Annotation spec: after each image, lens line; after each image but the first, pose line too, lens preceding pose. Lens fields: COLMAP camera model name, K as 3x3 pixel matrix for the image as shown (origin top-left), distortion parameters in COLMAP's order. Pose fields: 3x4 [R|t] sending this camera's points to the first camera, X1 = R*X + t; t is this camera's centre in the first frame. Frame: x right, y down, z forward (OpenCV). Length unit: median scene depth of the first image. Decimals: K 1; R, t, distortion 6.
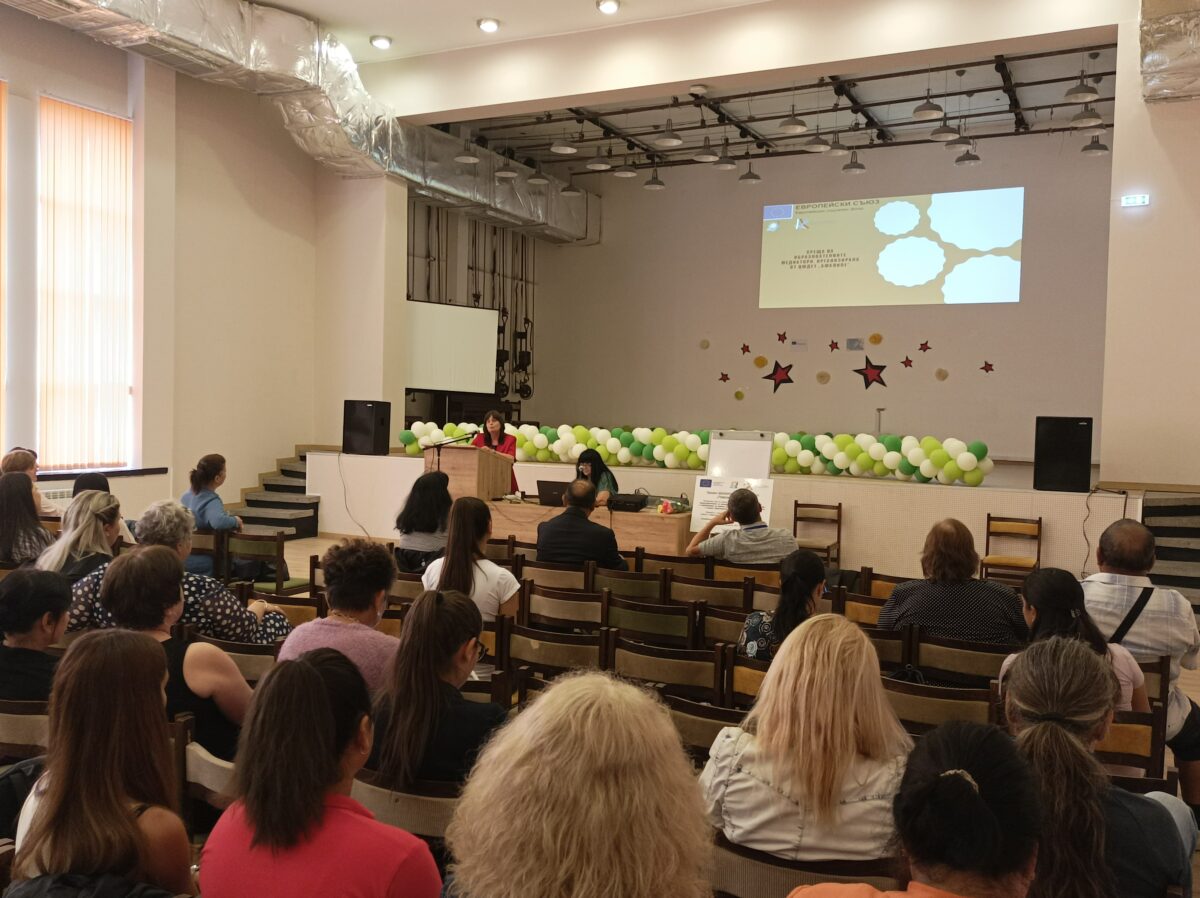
lens RADIAL K [[1062.5, 0, 597.8], [0, 1062.5, 449.1], [0, 0, 1]] dist [0.029540, -0.028863]
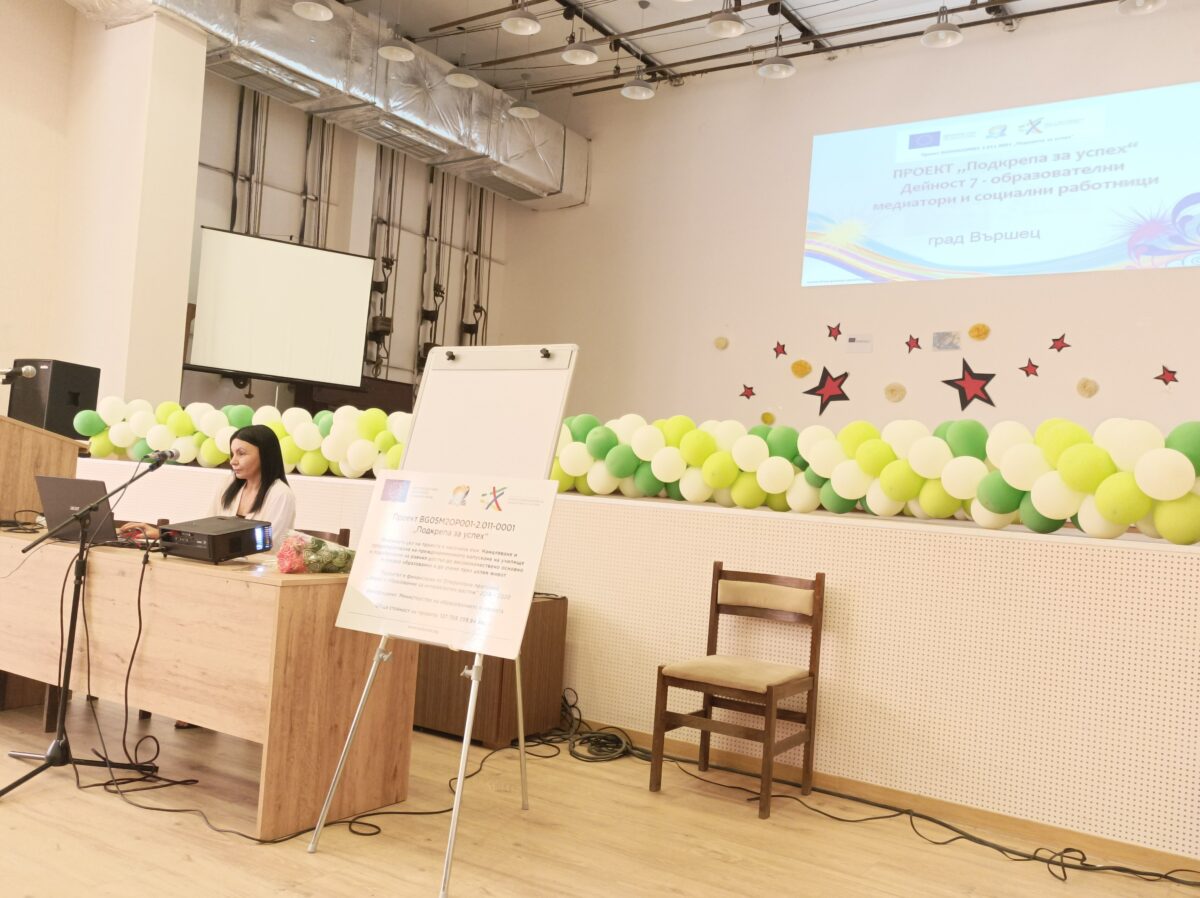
lens RADIAL K [[1062.5, 0, 596.1], [0, 1062.5, 445.9], [0, 0, 1]] dist [0.029540, -0.028863]
pose [[0.992387, 0.038740, -0.116905, 0.132627], [-0.047378, 0.996276, -0.072041, 0.025172], [0.113679, 0.077031, 0.990527, 0.416282]]
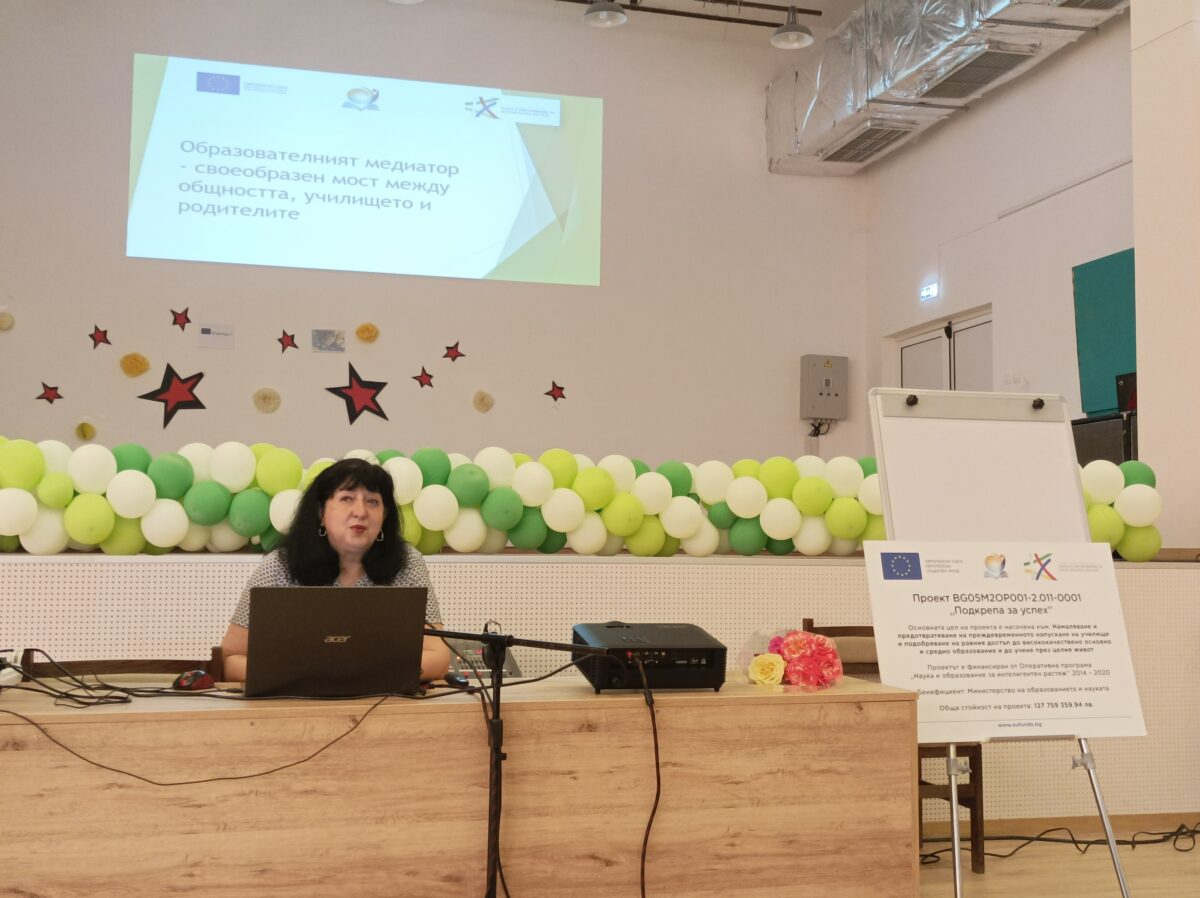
lens RADIAL K [[1339.8, 0, 602.3], [0, 1339.8, 452.2], [0, 0, 1]] dist [0.019843, 0.000000]
pose [[0.742408, 0.028797, 0.669329, -0.128417], [0.031004, 0.996529, -0.077263, 0.017091], [-0.669230, 0.078113, 0.738938, 0.497536]]
